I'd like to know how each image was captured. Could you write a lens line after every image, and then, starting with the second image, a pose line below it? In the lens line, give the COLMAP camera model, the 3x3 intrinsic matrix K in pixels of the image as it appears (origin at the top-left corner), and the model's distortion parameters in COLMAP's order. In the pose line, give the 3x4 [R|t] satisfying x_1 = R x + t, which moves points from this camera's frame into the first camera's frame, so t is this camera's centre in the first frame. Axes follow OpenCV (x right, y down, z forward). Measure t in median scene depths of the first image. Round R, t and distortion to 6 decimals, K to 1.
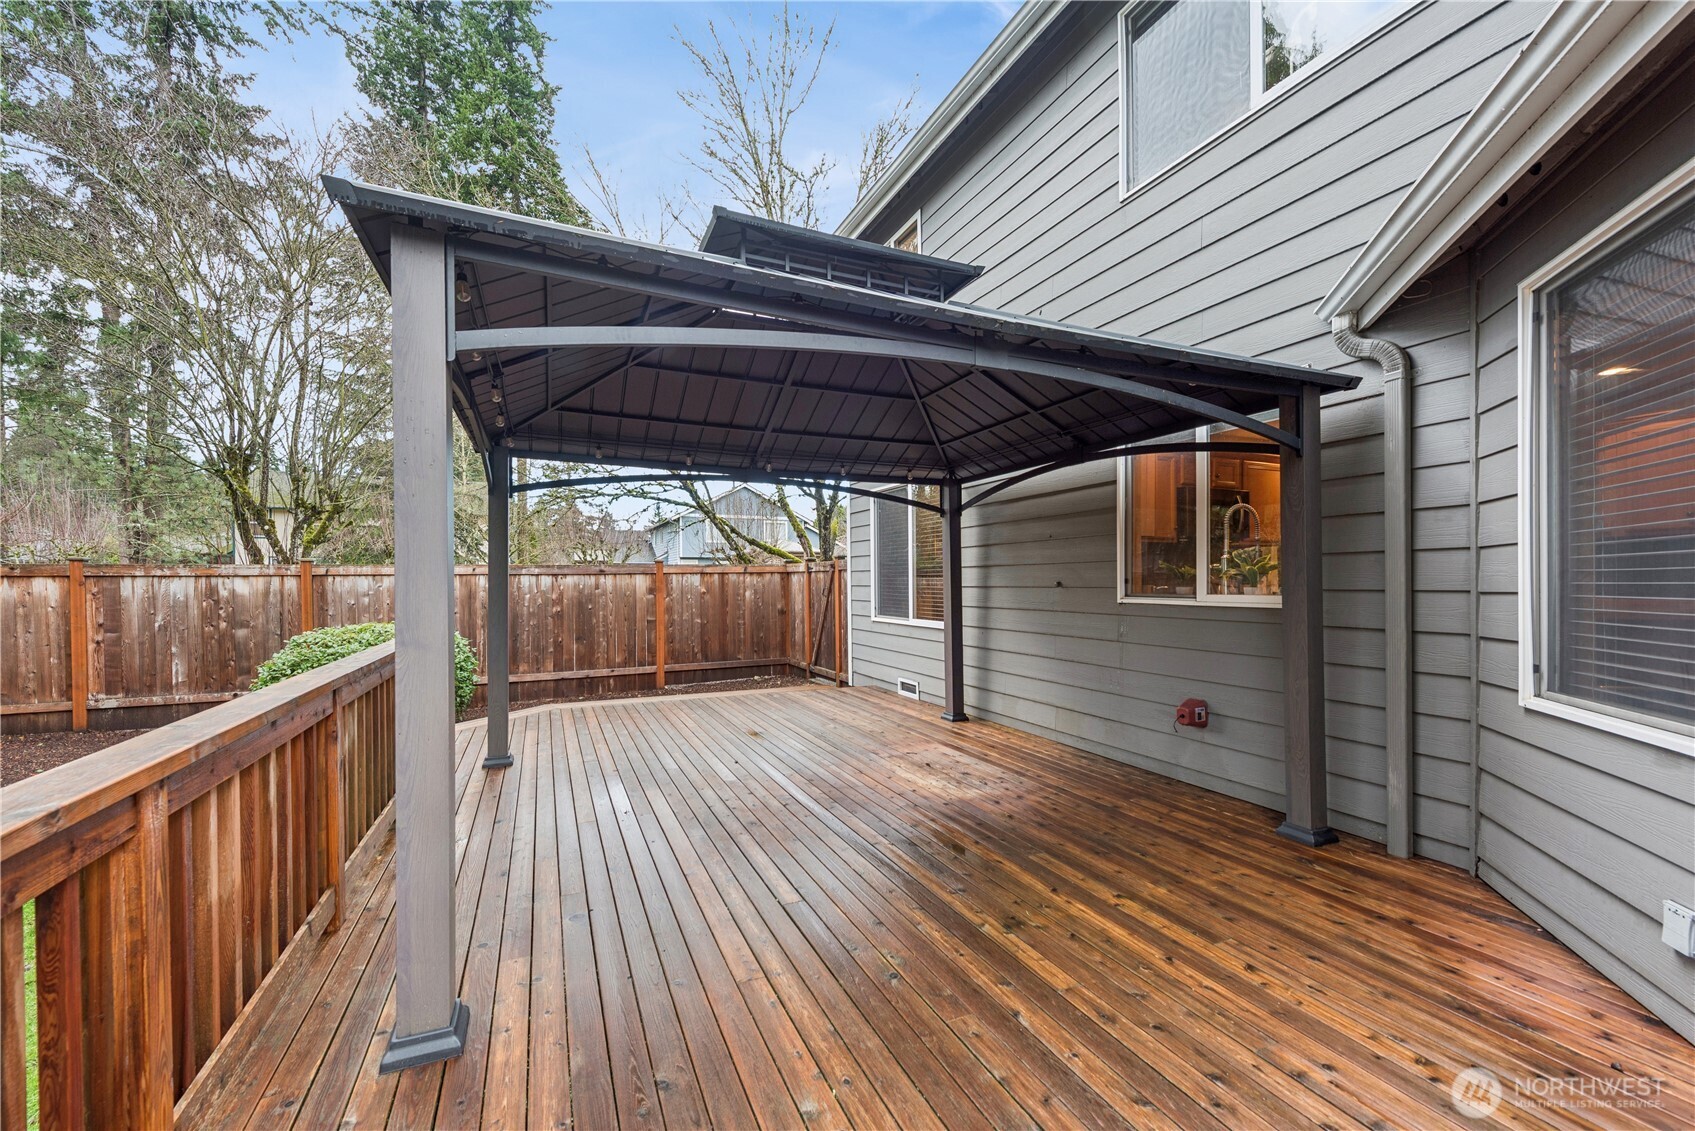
lens RADIAL K [[683.5, 0, 848.2], [0, 683.5, 578.6], [0, 0, 1]] dist [0.004084, -0.000087]
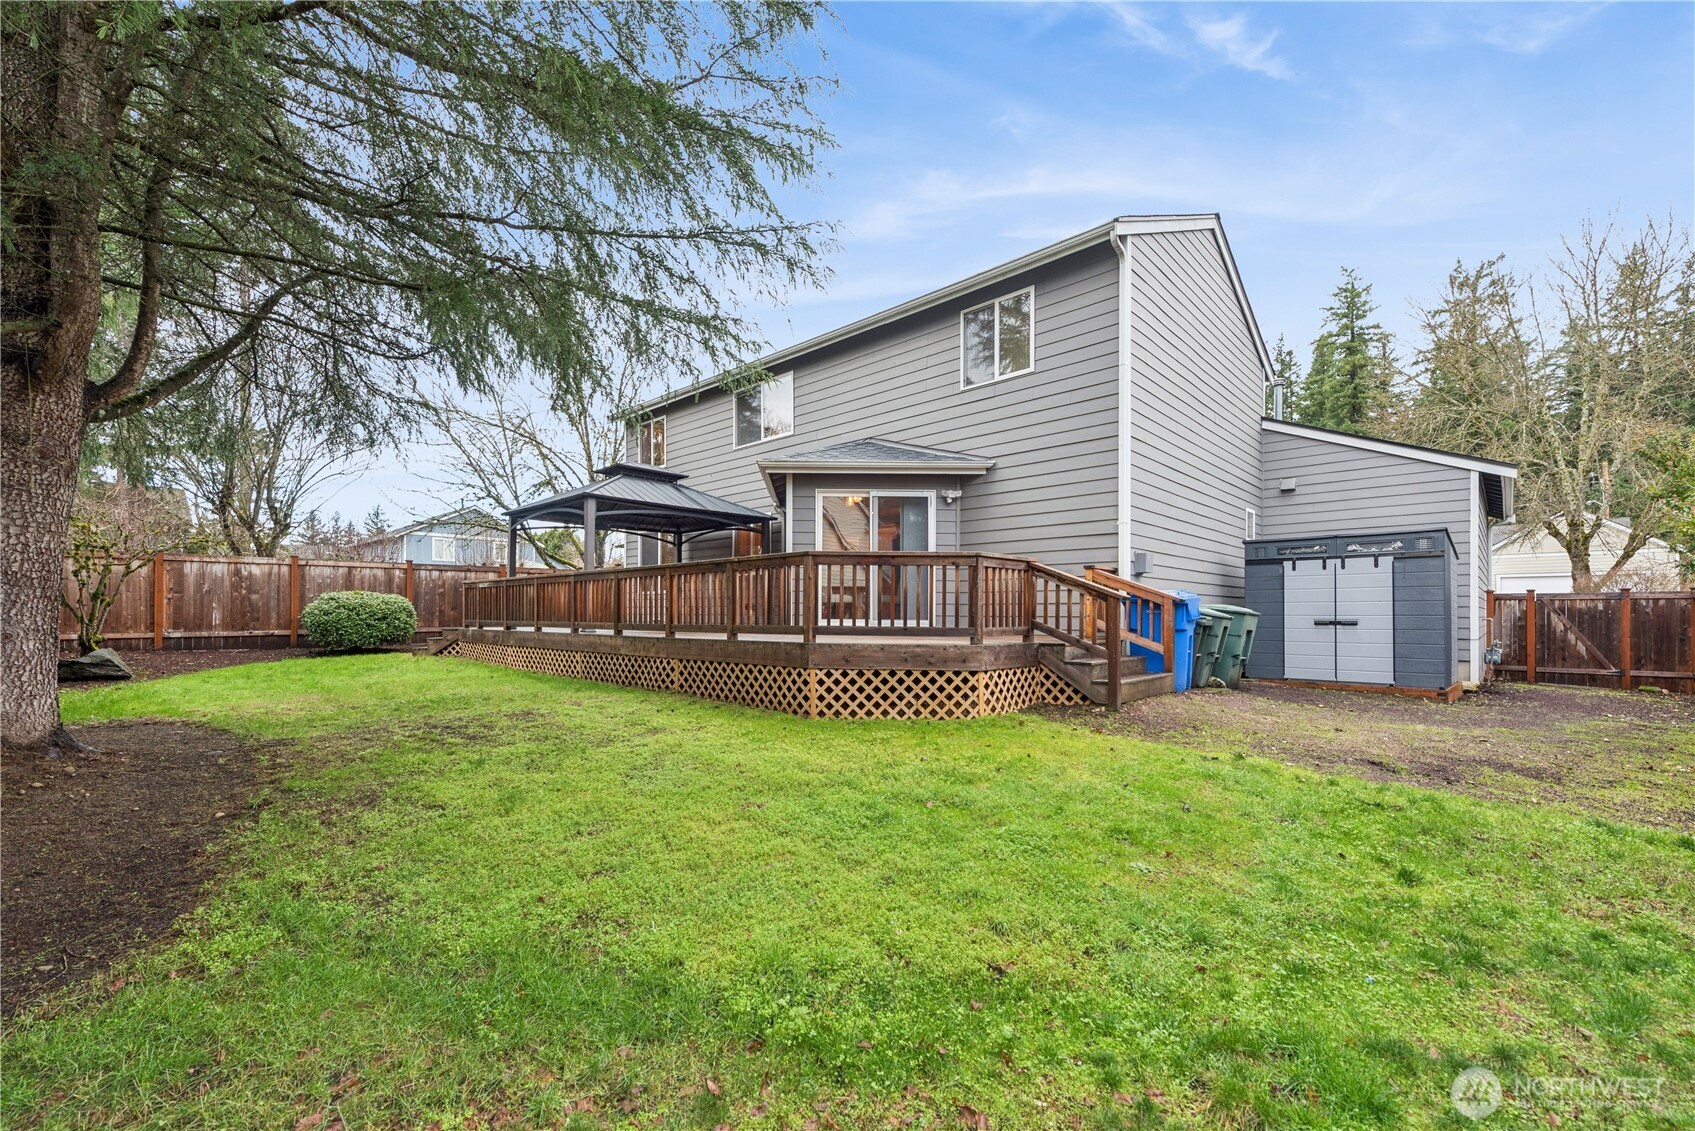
lens RADIAL K [[683.5, 0, 835.6], [0, 683.5, 604.9], [0, 0, 1]] dist [0.004084, -0.000087]
pose [[0.928175, 0.009627, 0.372020, -0.186875], [-0.007922, 0.999950, -0.006112, 0.103792], [-0.372061, 0.002726, 0.928204, -1.183482]]
